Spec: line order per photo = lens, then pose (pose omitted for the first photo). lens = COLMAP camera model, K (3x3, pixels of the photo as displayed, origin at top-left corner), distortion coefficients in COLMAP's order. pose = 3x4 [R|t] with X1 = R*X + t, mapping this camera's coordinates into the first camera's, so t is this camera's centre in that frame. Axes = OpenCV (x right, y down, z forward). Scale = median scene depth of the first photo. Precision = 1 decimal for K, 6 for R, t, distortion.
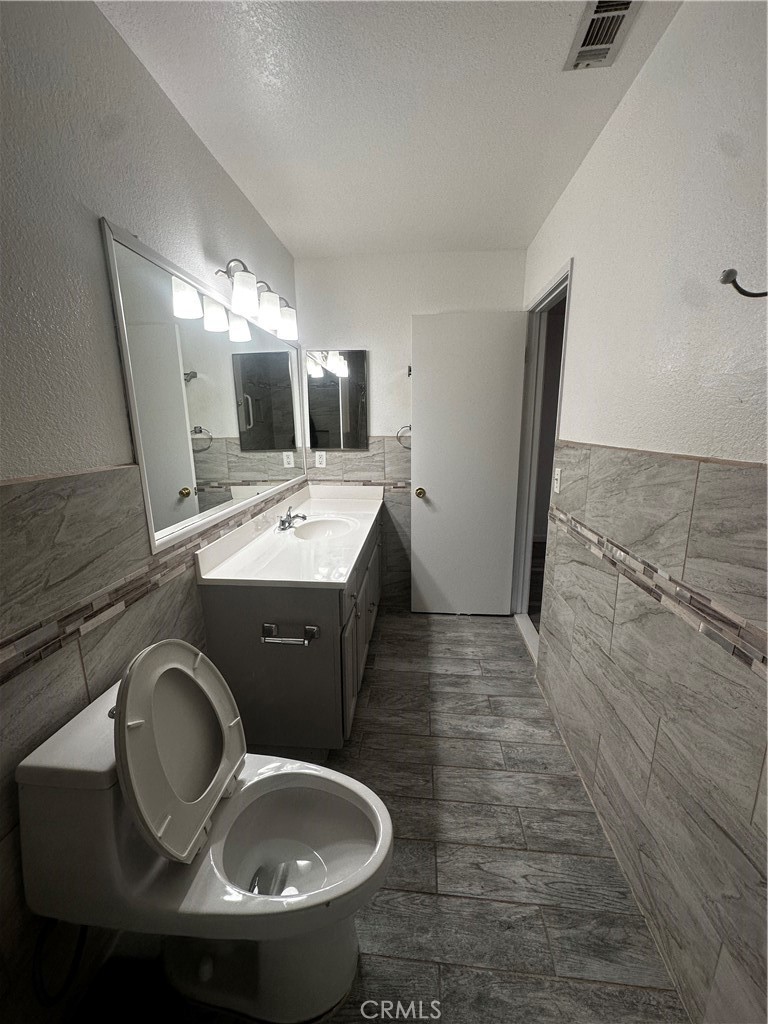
lens RADIAL K [[406.8, 0, 384.0], [0, 406.8, 512.0], [0, 0, 1]] dist [-0.000998, 0.000098]
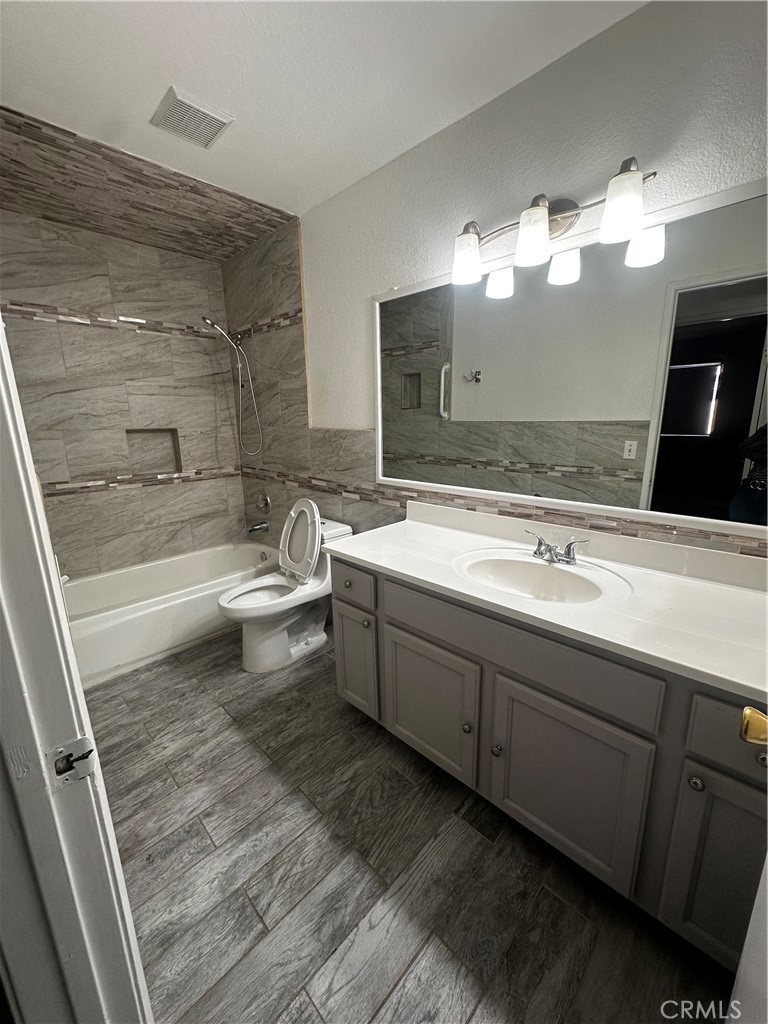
lens RADIAL K [[406.8, 0, 384.0], [0, 406.8, 512.0], [0, 0, 1]] dist [-0.000998, 0.000098]
pose [[-0.634028, 0.197241, -0.747733, 0.374316], [-0.144720, 0.919578, 0.365284, -0.212936], [0.759648, 0.339812, -0.554493, 1.027724]]
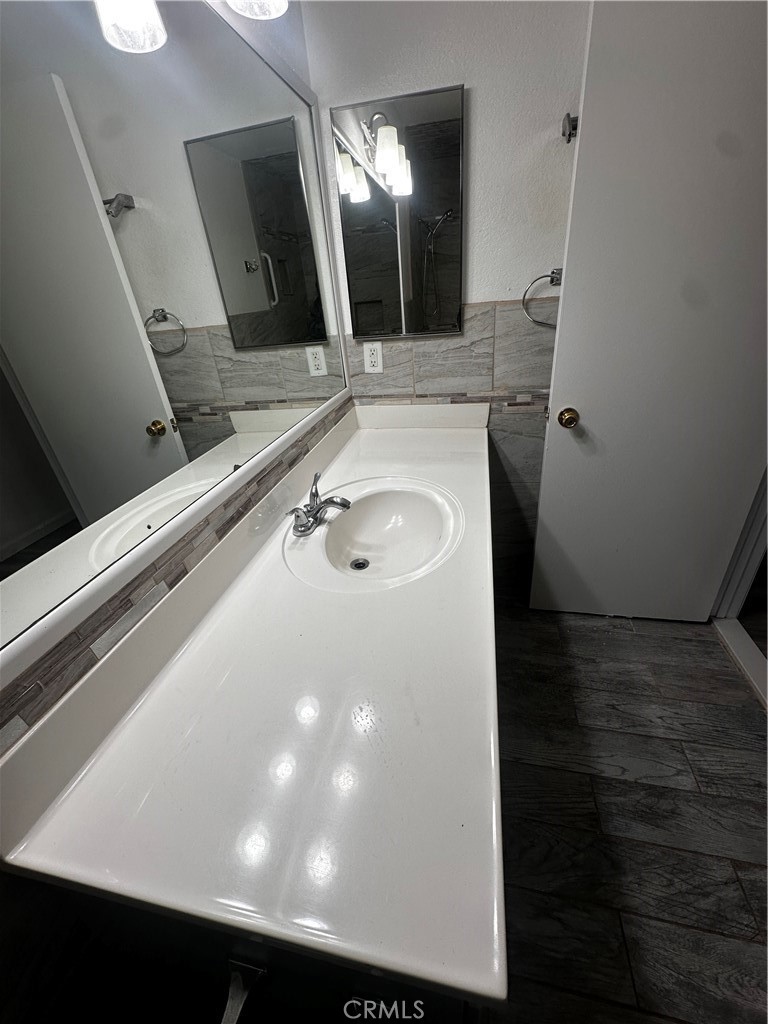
lens RADIAL K [[406.8, 0, 384.0], [0, 406.8, 512.0], [0, 0, 1]] dist [-0.000998, 0.000098]
pose [[0.989826, -0.005156, -0.142186, -0.076124], [0.044975, 0.959441, 0.278300, -0.096335], [0.134984, -0.281863, 0.949912, 0.500650]]
